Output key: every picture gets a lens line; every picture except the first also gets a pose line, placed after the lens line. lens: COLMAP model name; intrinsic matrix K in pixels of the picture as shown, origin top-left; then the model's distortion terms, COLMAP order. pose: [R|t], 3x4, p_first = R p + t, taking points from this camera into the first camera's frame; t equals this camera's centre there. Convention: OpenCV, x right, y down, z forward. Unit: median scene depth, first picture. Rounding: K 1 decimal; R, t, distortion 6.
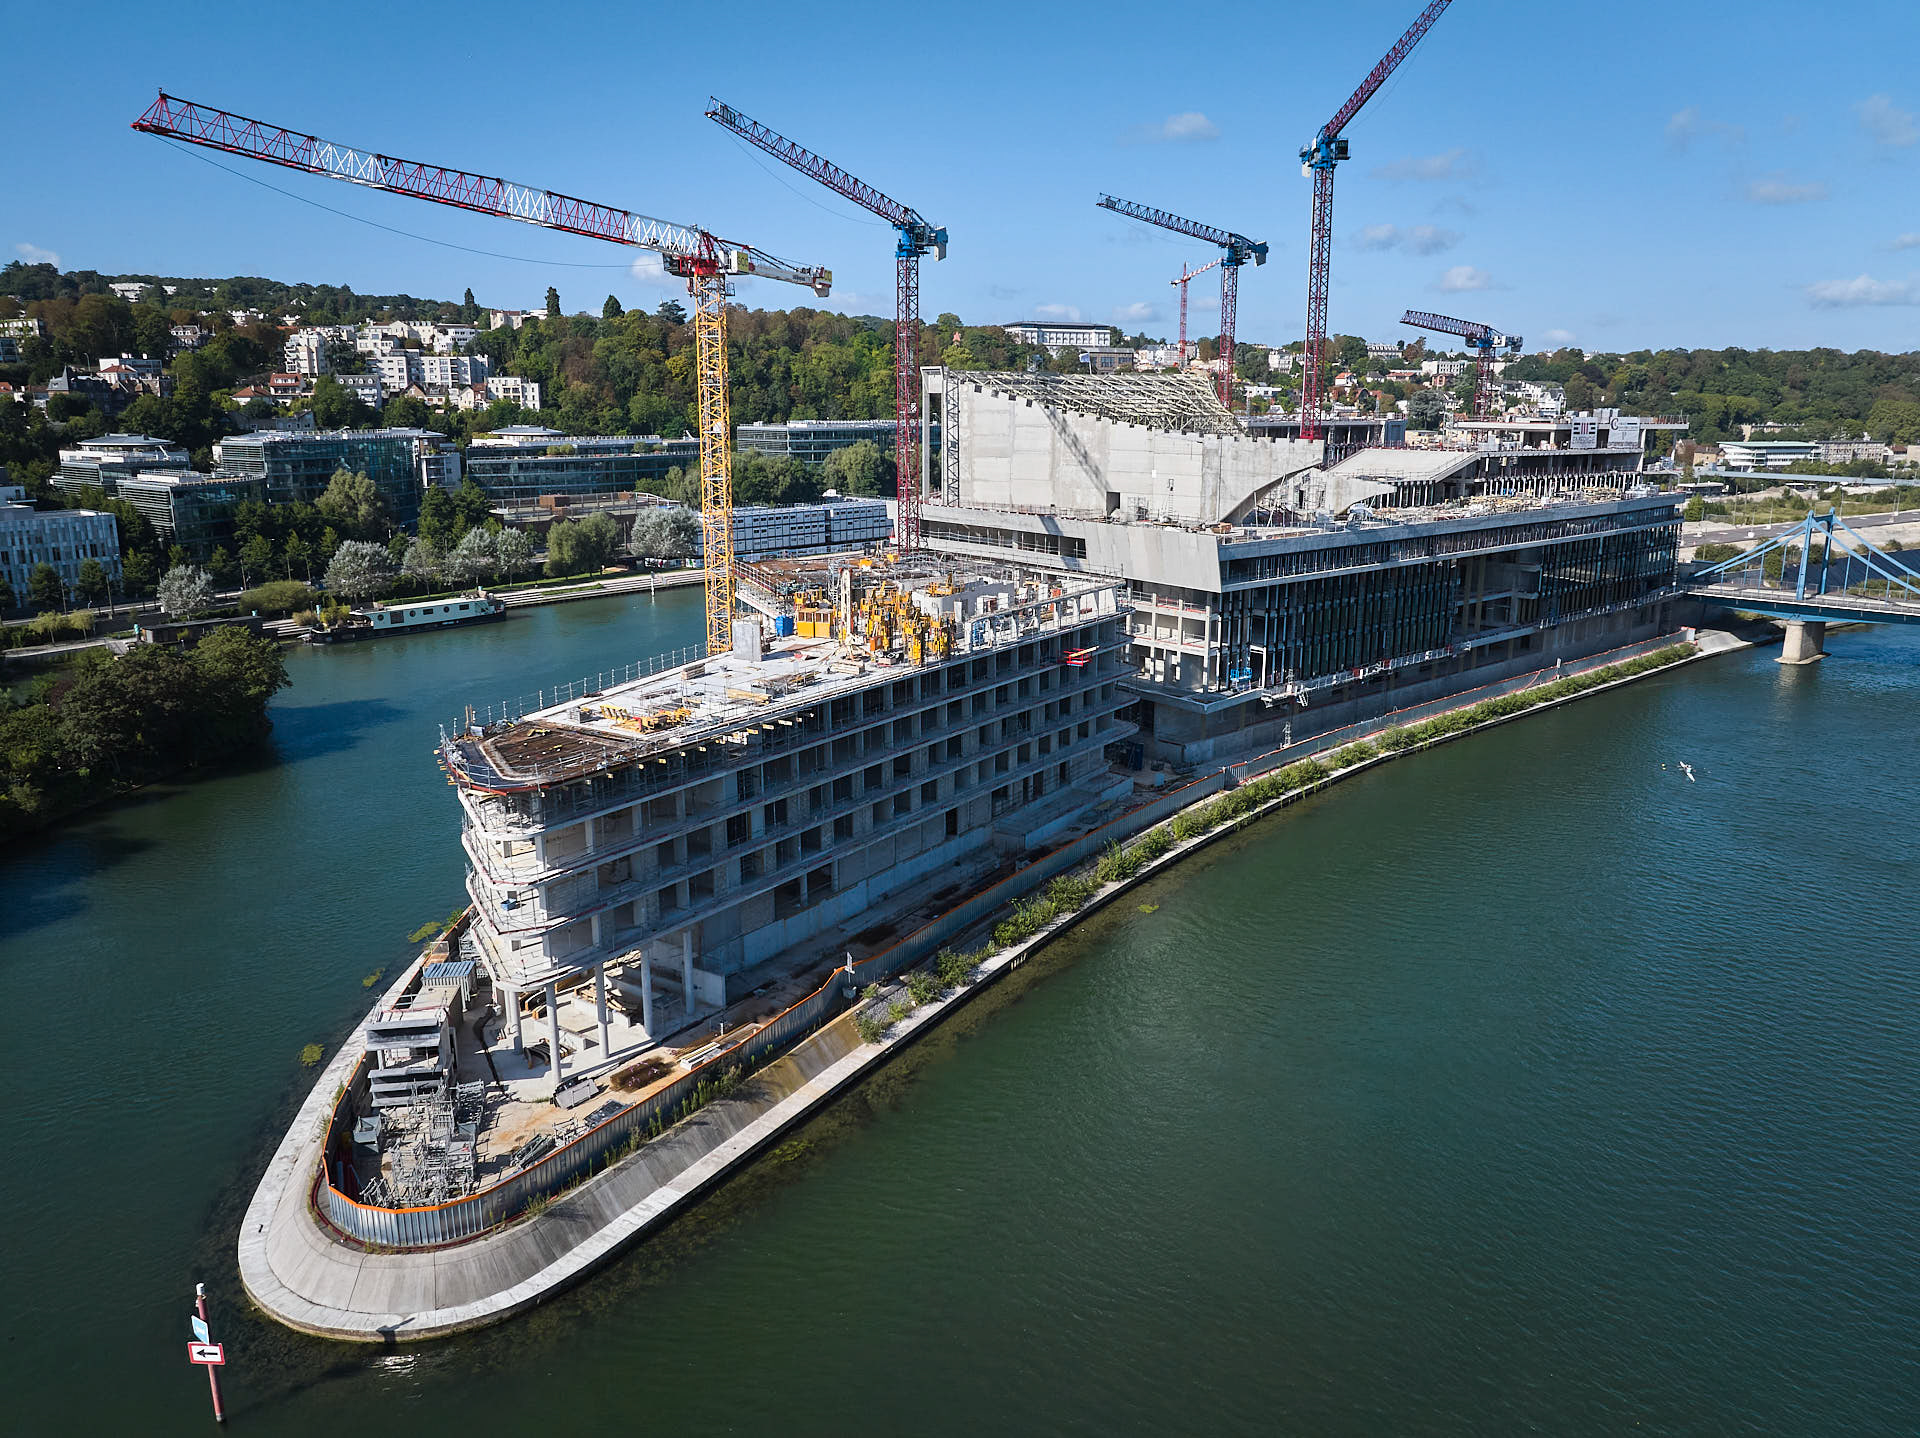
lens RADIAL K [[1357.5, 0, 961.5], [0, 1357.5, 712.9], [0, 0, 1]] dist [-0.048128, 0.016666]
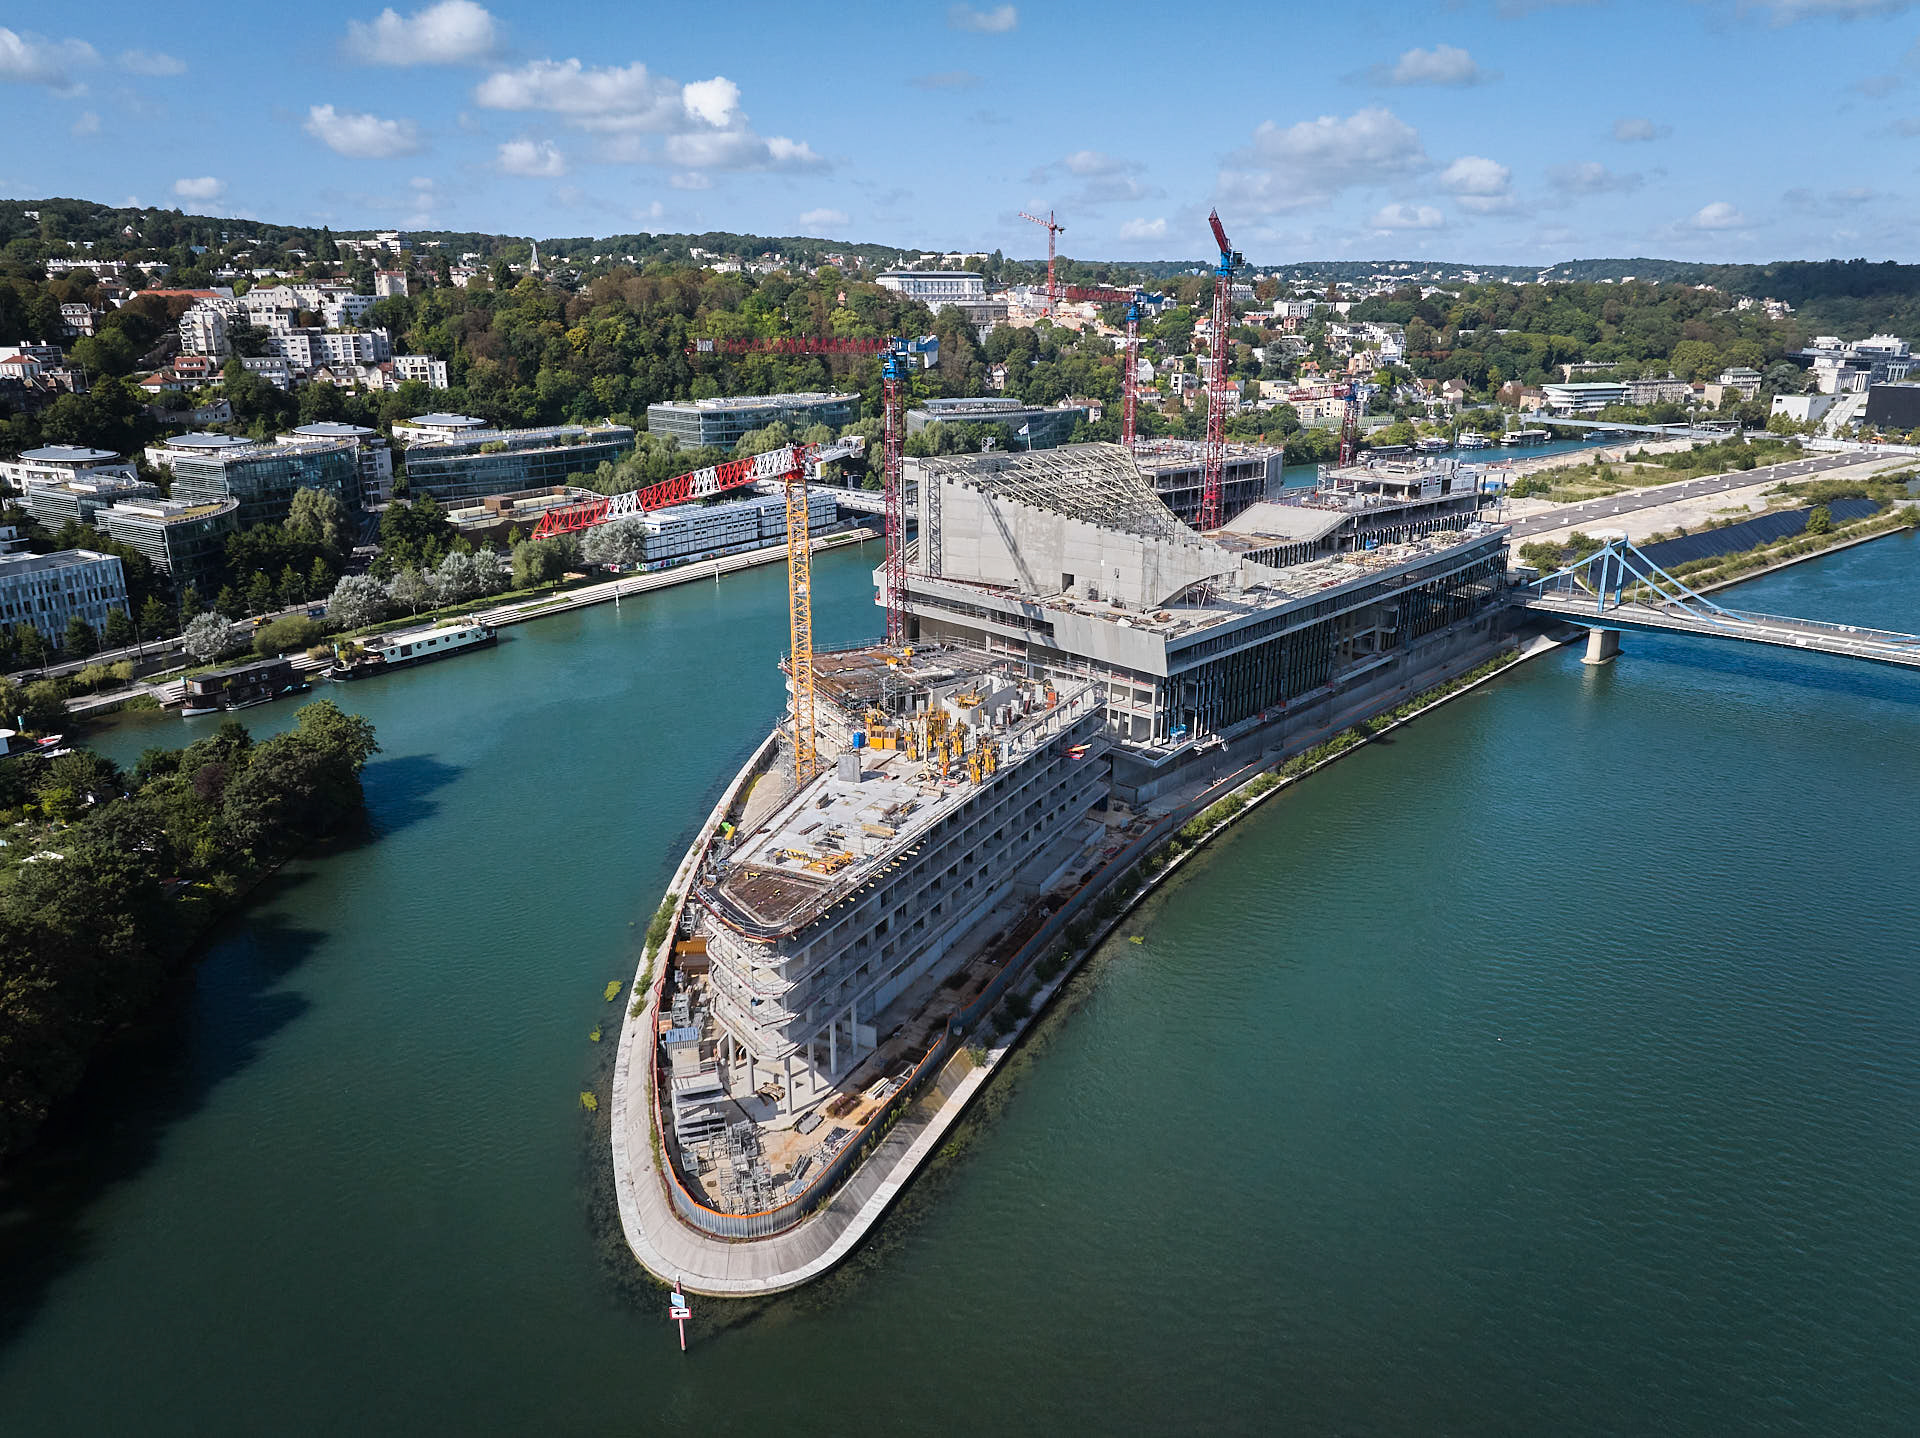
lens RADIAL K [[1357.5, 0, 962.3], [0, 1357.5, 710.7], [0, 0, 1]] dist [-0.048128, 0.016666]
pose [[0.993797, -0.035098, 0.105523, -0.090912], [0.027359, 0.996889, 0.073919, -0.101160], [-0.107789, -0.070574, 0.991666, -0.172932]]
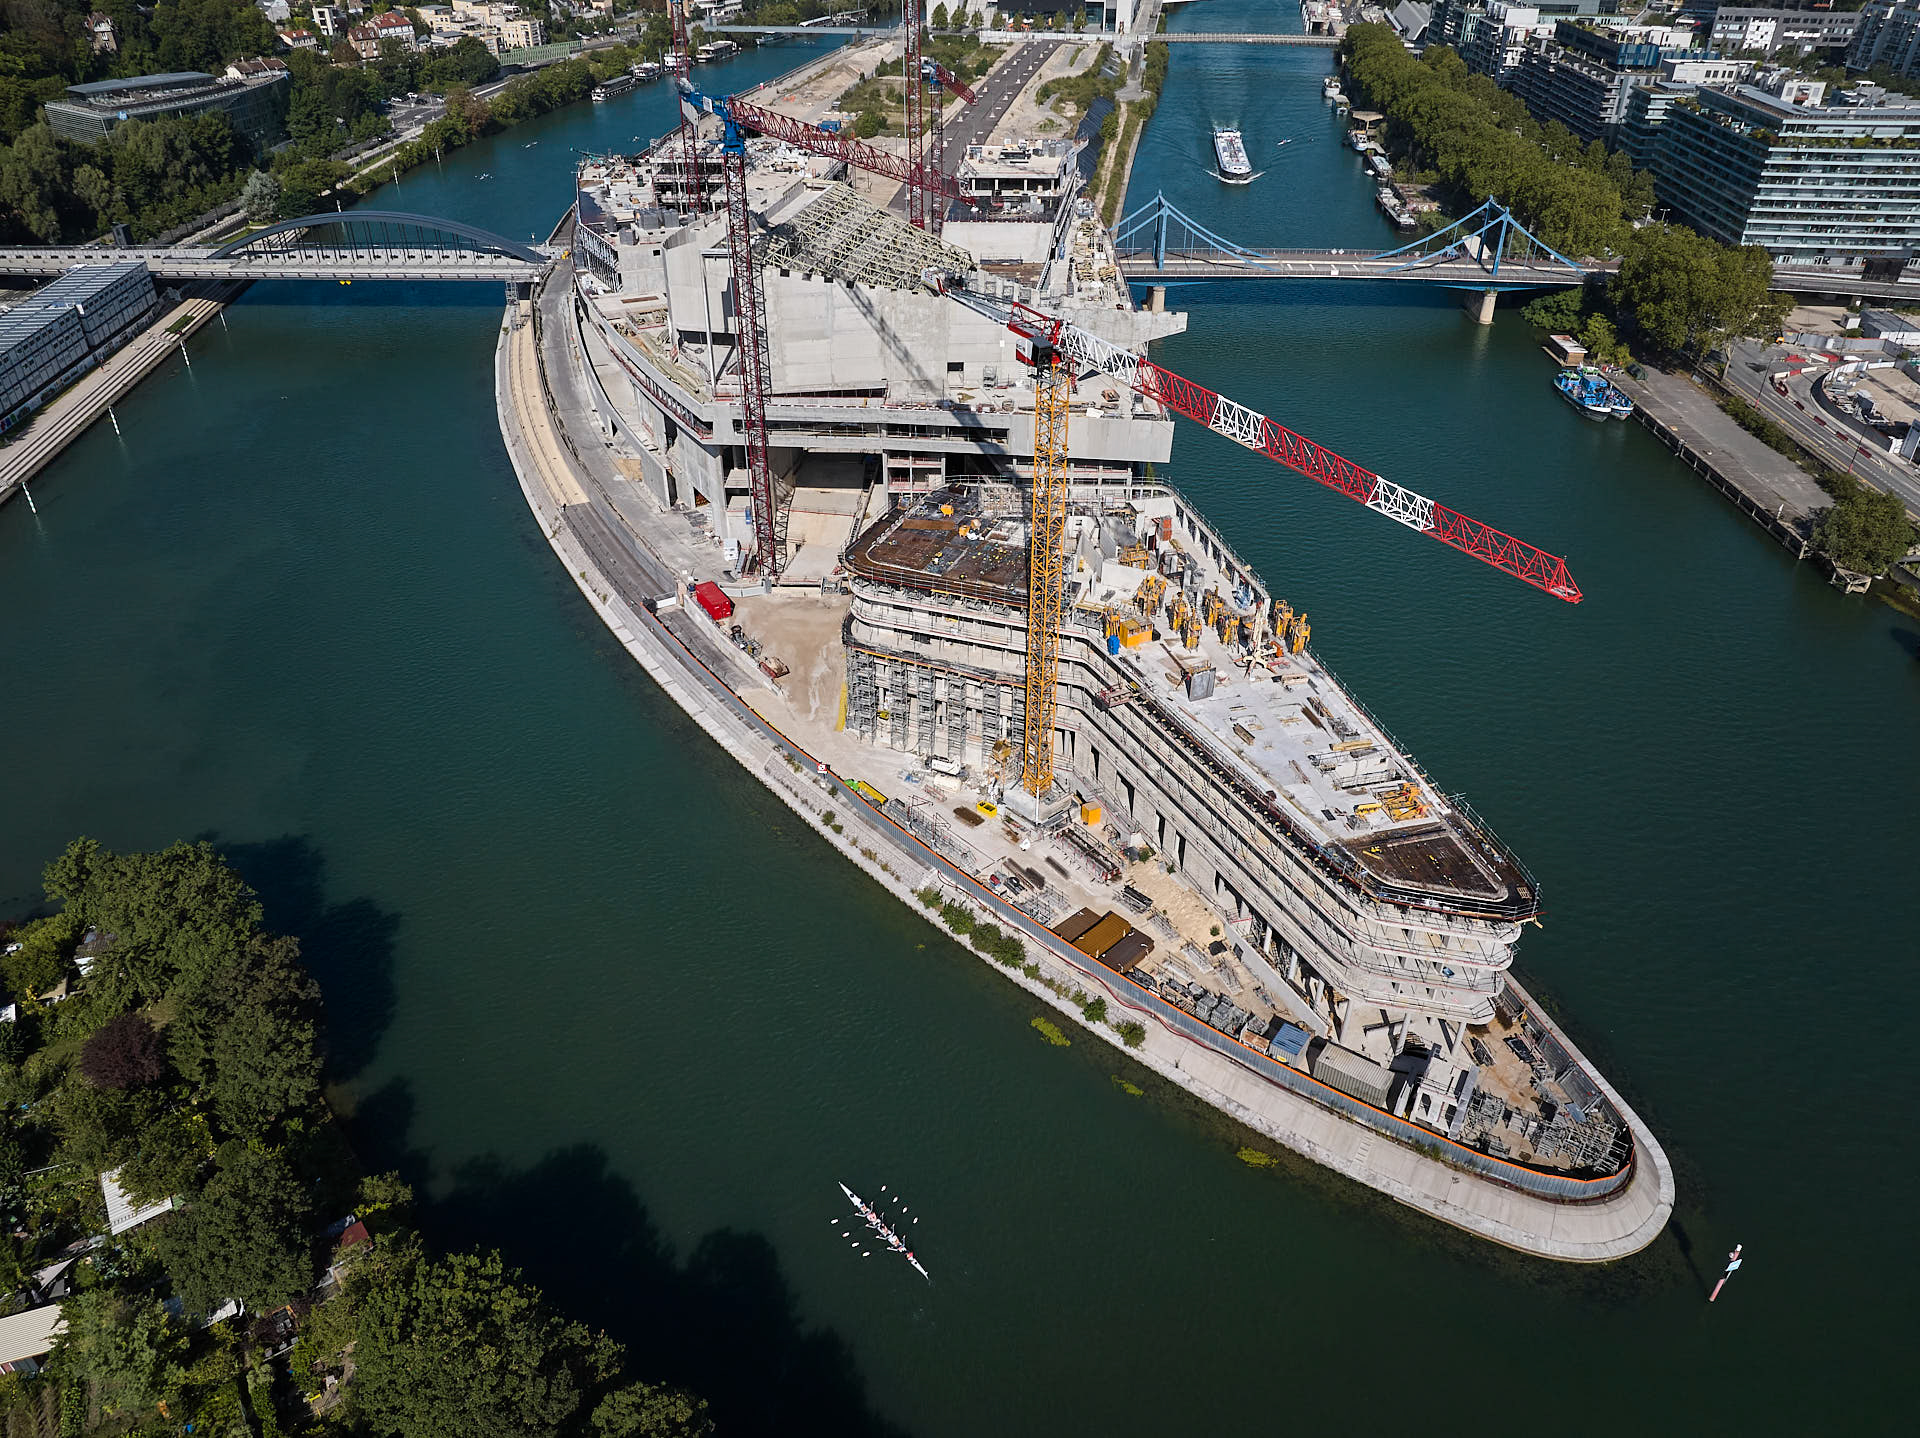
lens RADIAL K [[1357.5, 0, 961.6], [0, 1357.5, 712.1], [0, 0, 1]] dist [-0.048128, 0.016666]
pose [[0.670405, -0.405584, 0.621336, -0.511615], [0.164442, 0.897775, 0.408605, -0.269251], [-0.723544, -0.171757, 0.668568, 0.171050]]
